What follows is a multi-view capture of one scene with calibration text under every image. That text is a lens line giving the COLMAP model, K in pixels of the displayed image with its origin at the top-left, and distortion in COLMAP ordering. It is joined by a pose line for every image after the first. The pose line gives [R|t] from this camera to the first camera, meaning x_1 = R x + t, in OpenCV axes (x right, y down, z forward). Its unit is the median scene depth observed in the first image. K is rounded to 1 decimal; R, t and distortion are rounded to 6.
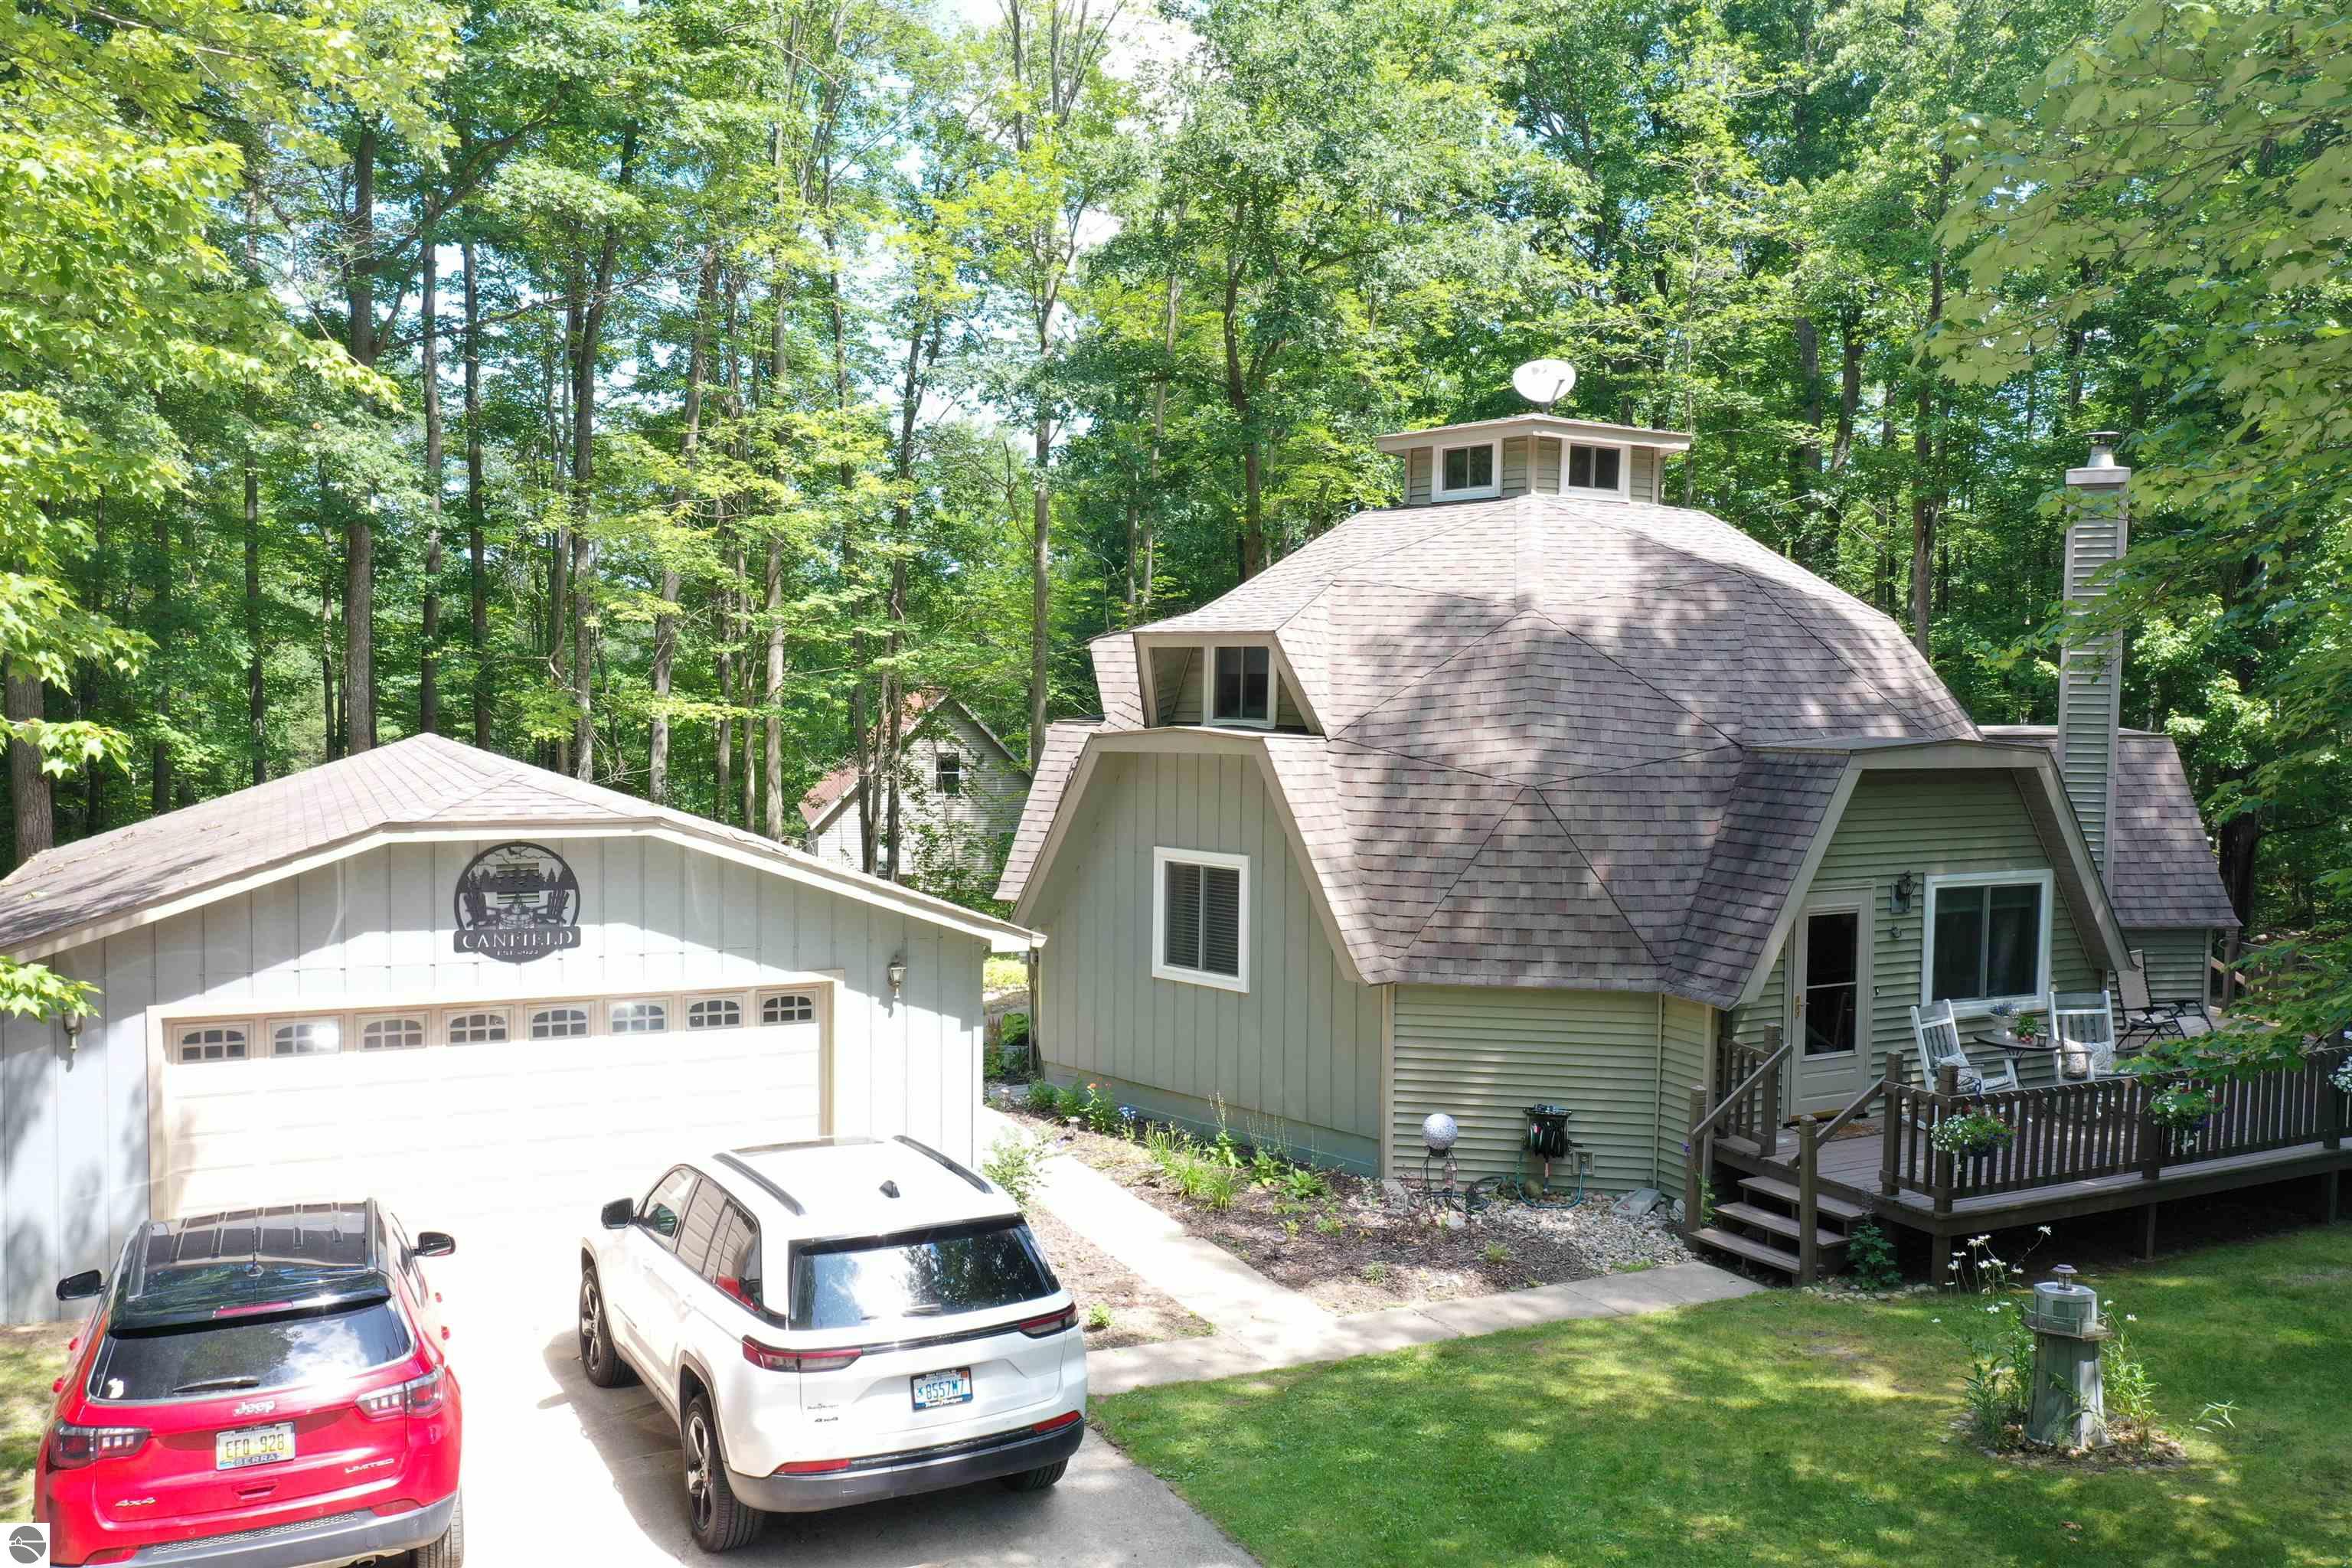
lens RADIAL K [[1906.4, 0, 1171.4], [0, 1906.4, 789.6], [0, 0, 1]] dist [-0.001729, 0.013163]
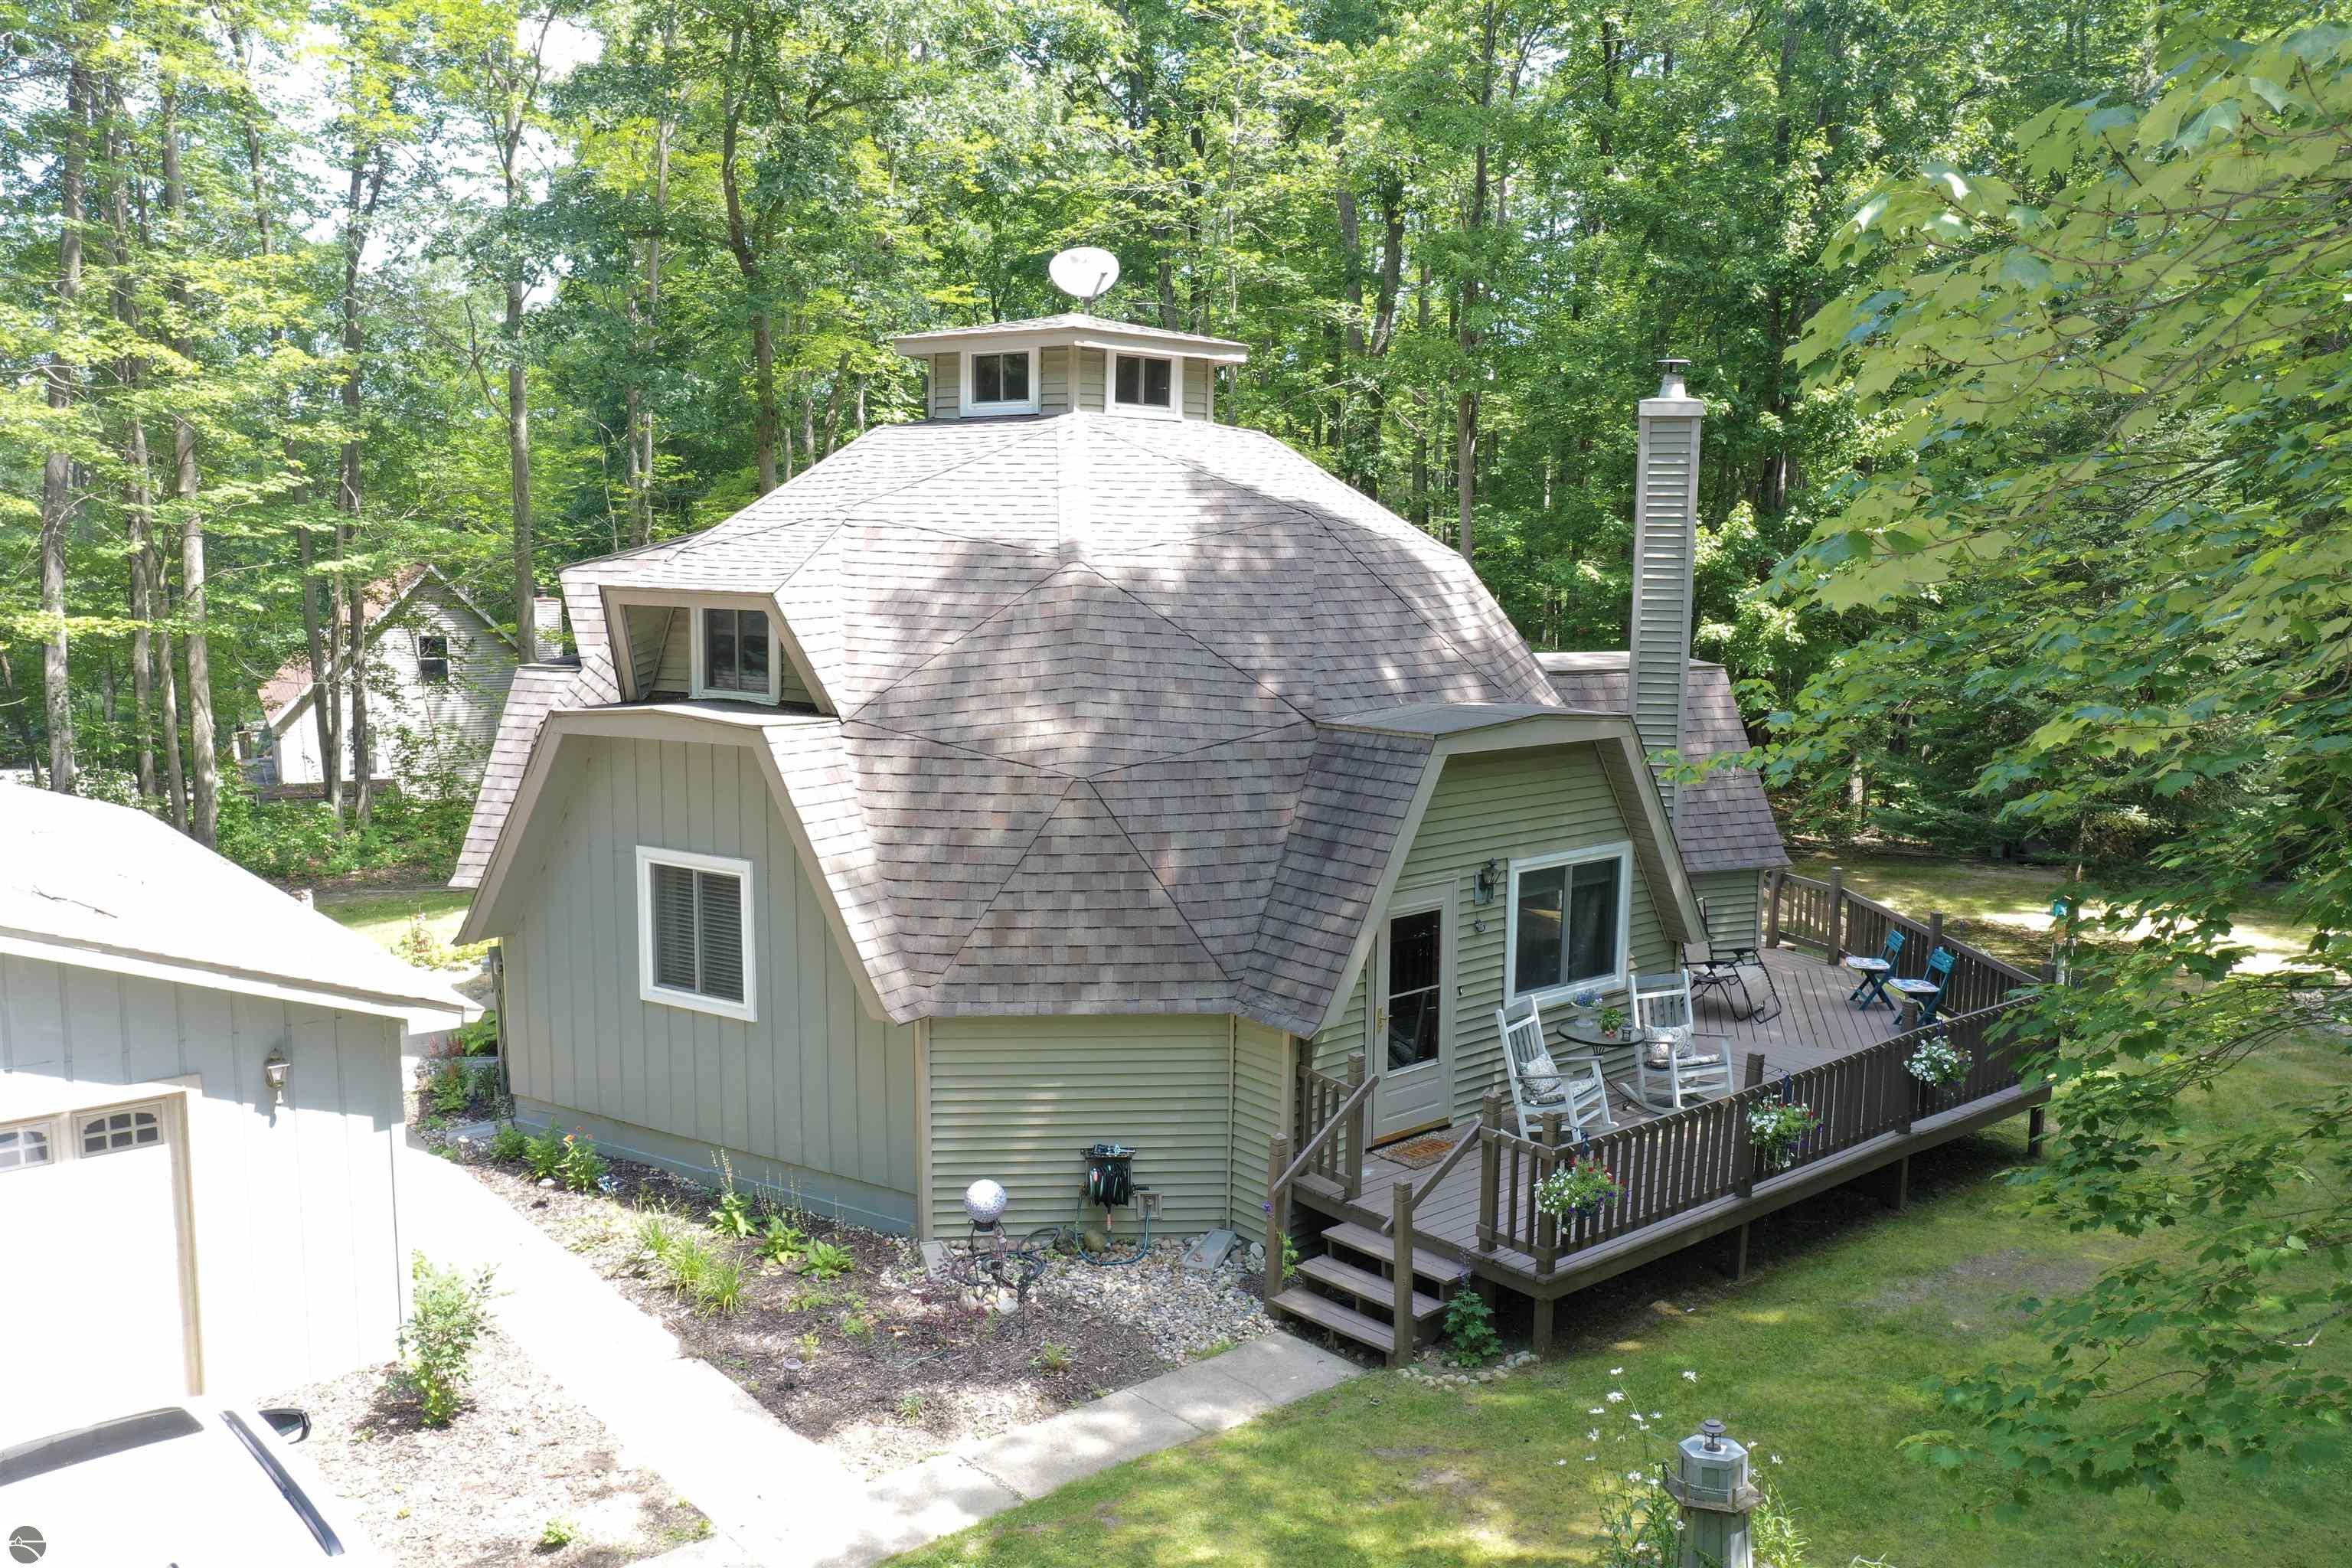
lens RADIAL K [[1906.4, 0, 1188.6], [0, 1906.4, 796.2], [0, 0, 1]] dist [-0.001729, 0.013163]
pose [[0.969411, -0.036013, 0.242786, 0.023187], [0.014948, 0.996004, 0.088053, -0.060172], [-0.244987, -0.081730, 0.966075, 0.139617]]
